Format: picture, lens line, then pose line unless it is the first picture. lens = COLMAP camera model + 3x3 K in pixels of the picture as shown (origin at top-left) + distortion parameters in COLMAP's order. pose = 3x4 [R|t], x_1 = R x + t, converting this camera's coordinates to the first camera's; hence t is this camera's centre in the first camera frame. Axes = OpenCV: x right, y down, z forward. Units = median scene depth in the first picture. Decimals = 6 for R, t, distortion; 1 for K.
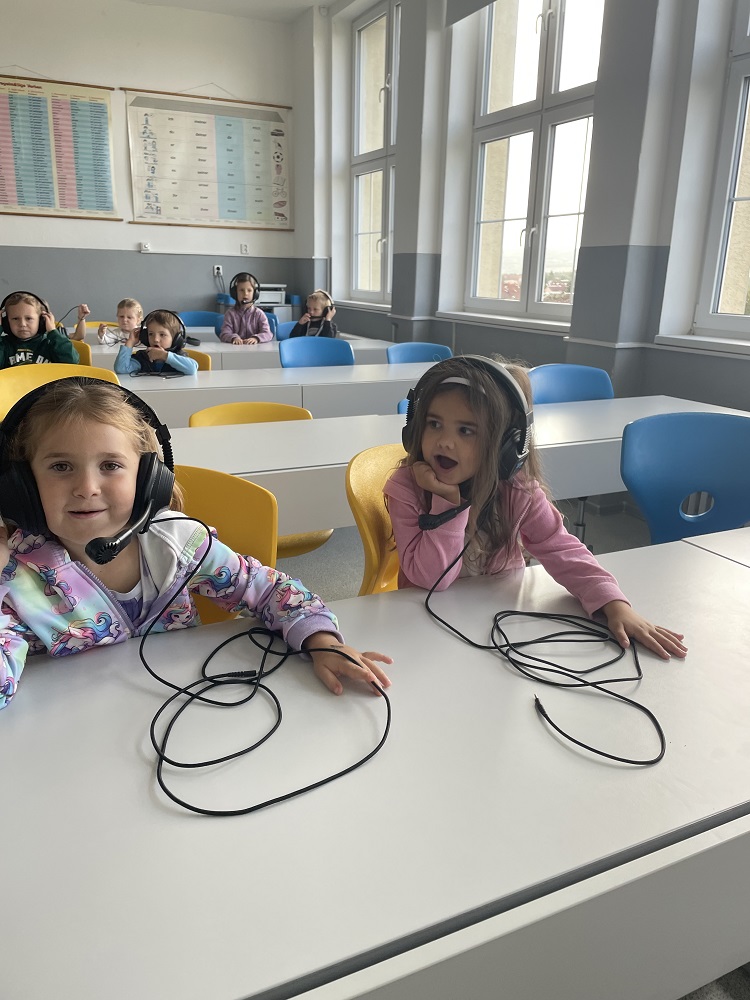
lens RADIAL K [[786.4, 0, 375.2], [0, 786.4, 500.5], [0, 0, 1]] dist [0.007366, -0.024165]
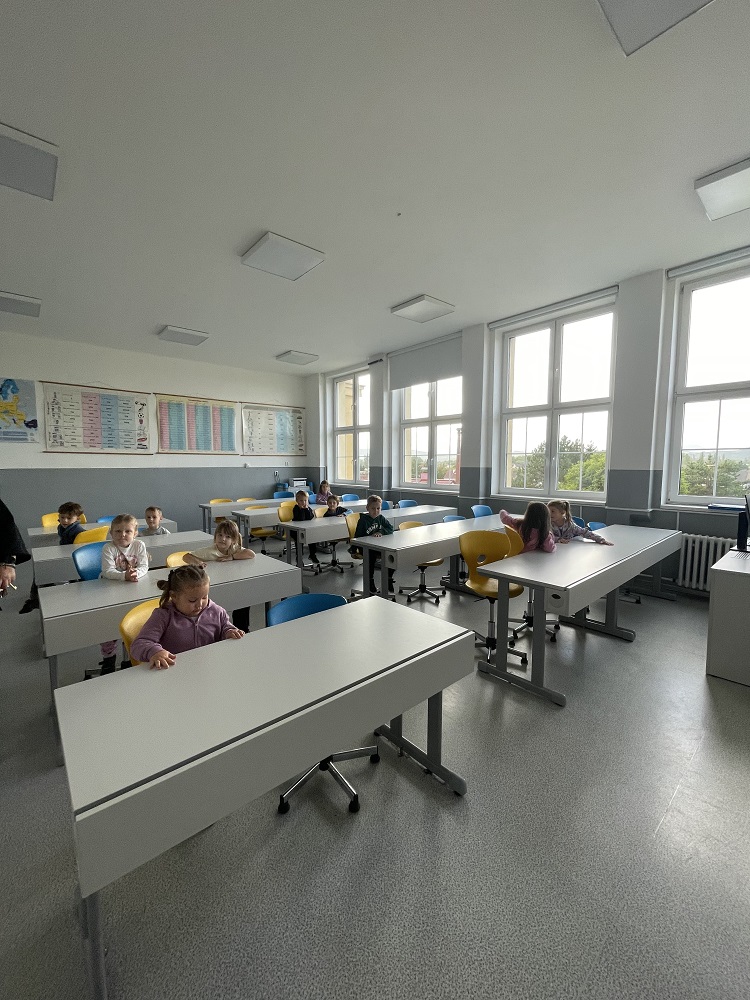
lens RADIAL K [[403.3, 0, 376.7], [0, 403.3, 501.5], [0, 0, 1]] dist [-0.000719, -0.000014]
pose [[0.948385, -0.063768, 0.310642, -0.320217], [0.116002, 0.981444, -0.152682, 0.007050], [-0.295142, 0.180837, 0.938184, -0.210231]]
